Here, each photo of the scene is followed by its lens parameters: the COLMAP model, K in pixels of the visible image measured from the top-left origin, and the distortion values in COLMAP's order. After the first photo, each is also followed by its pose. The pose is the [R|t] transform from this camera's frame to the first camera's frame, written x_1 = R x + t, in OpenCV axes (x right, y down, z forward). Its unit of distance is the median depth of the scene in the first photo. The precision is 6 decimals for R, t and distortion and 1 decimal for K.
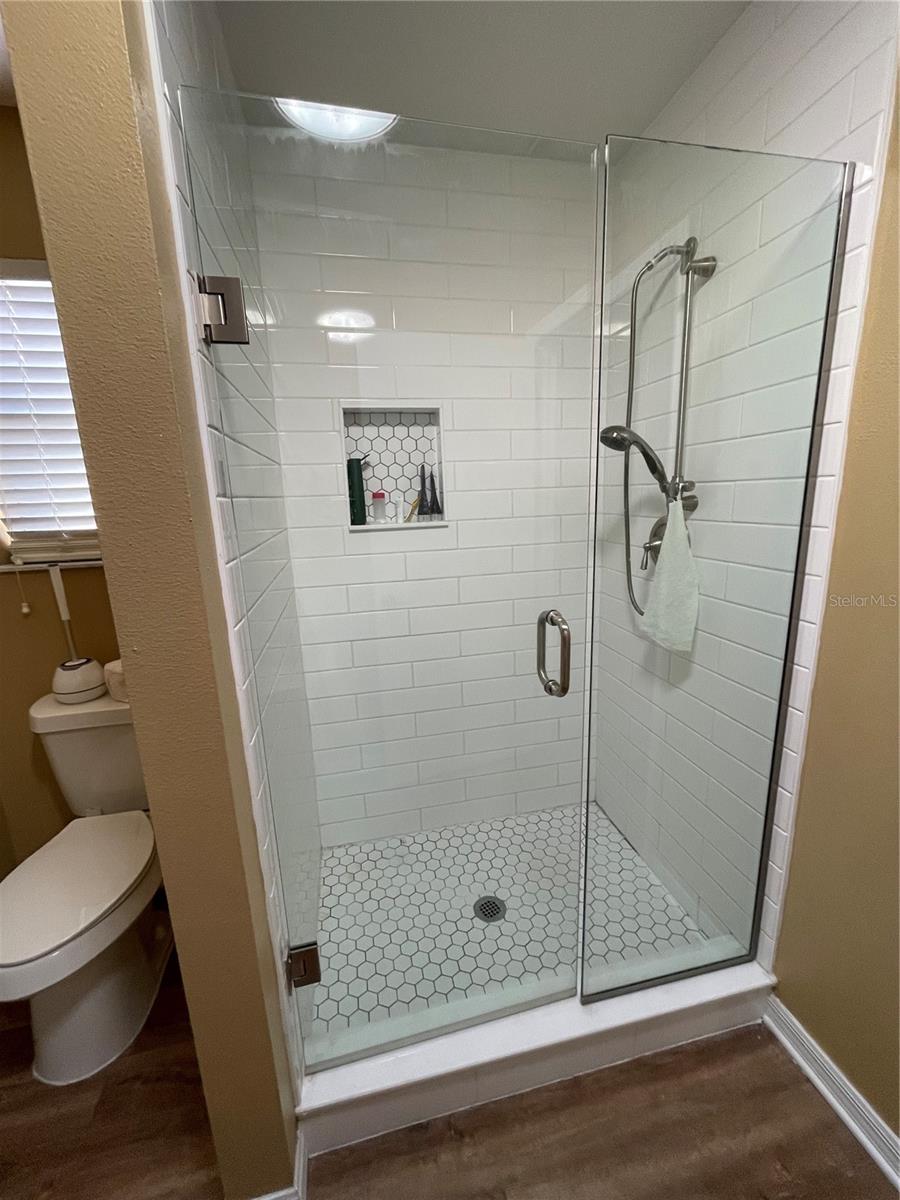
lens RADIAL K [[483.0, 0, 451.2], [0, 483.0, 602.8], [0, 0, 1]] dist [-0.005237, -0.000004]
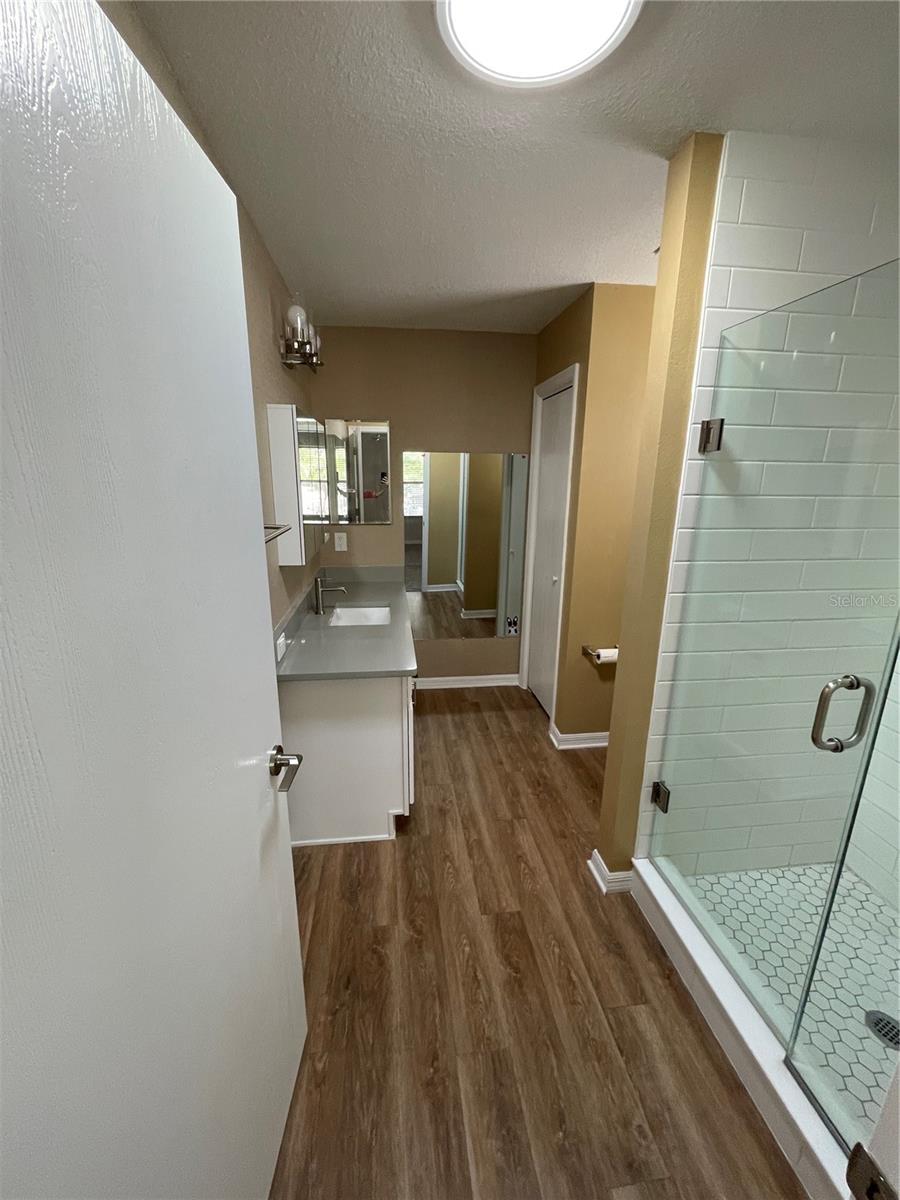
lens RADIAL K [[483.0, 0, 448.2], [0, 483.0, 598.3], [0, 0, 1]] dist [-0.005237, -0.000004]
pose [[-0.089399, 0.282159, -0.955193, 1.111068], [-0.224317, 0.928690, 0.295325, -0.231740], [0.970407, 0.240668, -0.019731, 0.103005]]
